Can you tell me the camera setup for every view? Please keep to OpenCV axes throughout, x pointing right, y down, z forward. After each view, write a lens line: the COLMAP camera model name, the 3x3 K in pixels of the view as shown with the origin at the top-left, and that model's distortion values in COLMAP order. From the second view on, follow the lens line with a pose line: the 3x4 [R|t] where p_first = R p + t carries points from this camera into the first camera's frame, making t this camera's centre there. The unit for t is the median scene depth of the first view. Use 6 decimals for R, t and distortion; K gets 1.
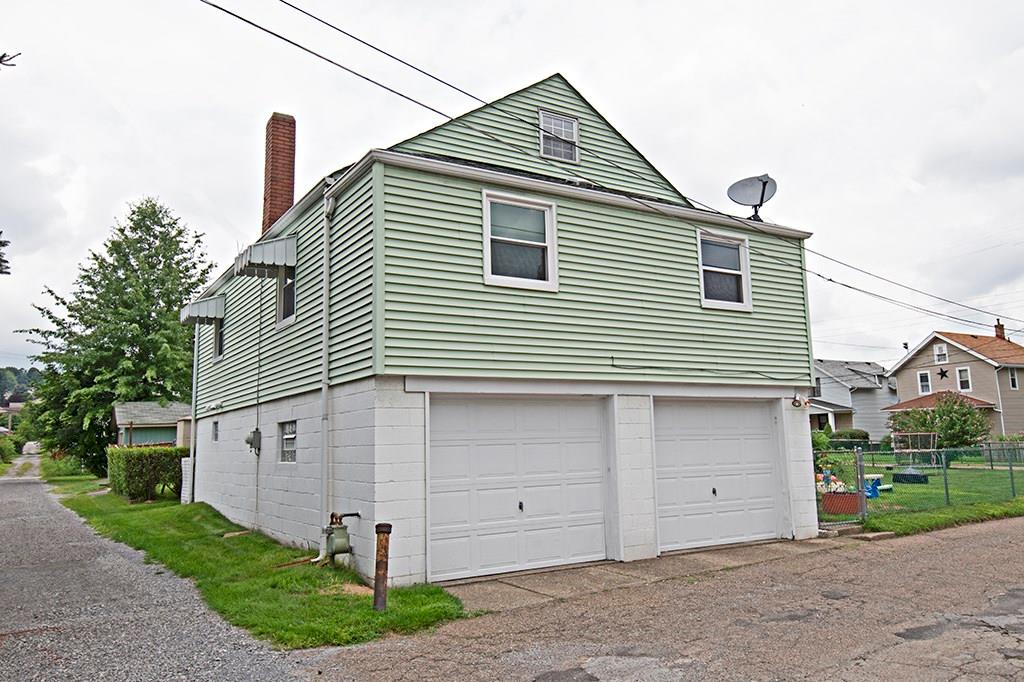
lens RADIAL K [[757.4, 0, 512.4], [0, 757.4, 335.8], [0, 0, 1]] dist [0.001618, 0.005011]
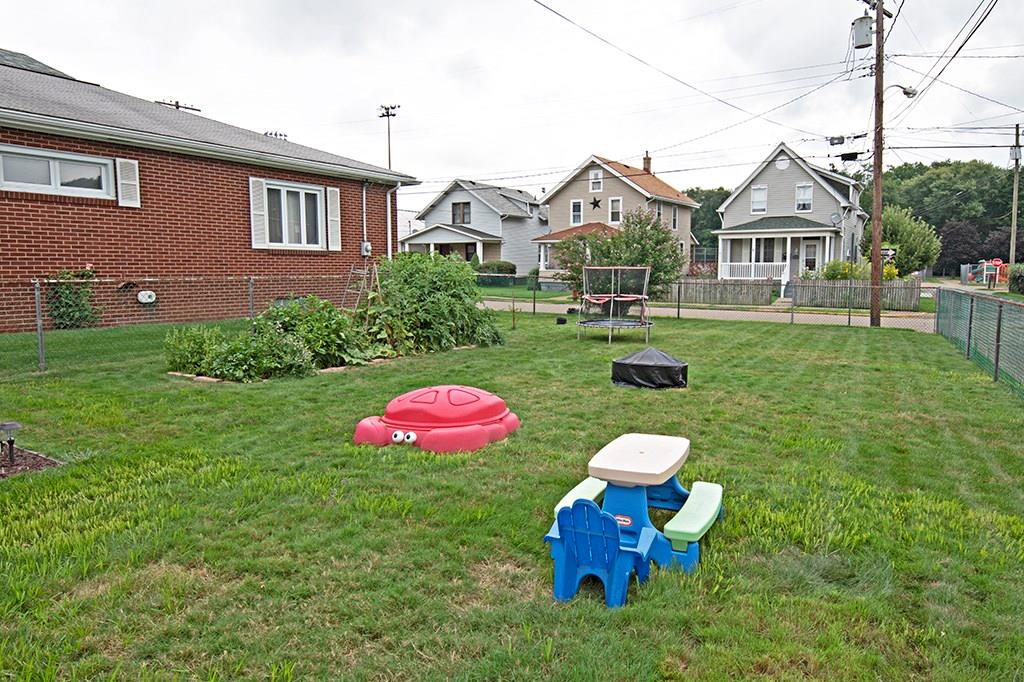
lens RADIAL K [[676.3, 0, 513.4], [0, 676.3, 339.1], [0, 0, 1]] dist [0.002750, 0.001030]
pose [[0.900042, -0.019756, 0.435355, 0.116723], [-0.084851, 0.971911, 0.219523, 0.037441], [-0.427463, -0.234520, 0.873084, 0.283504]]
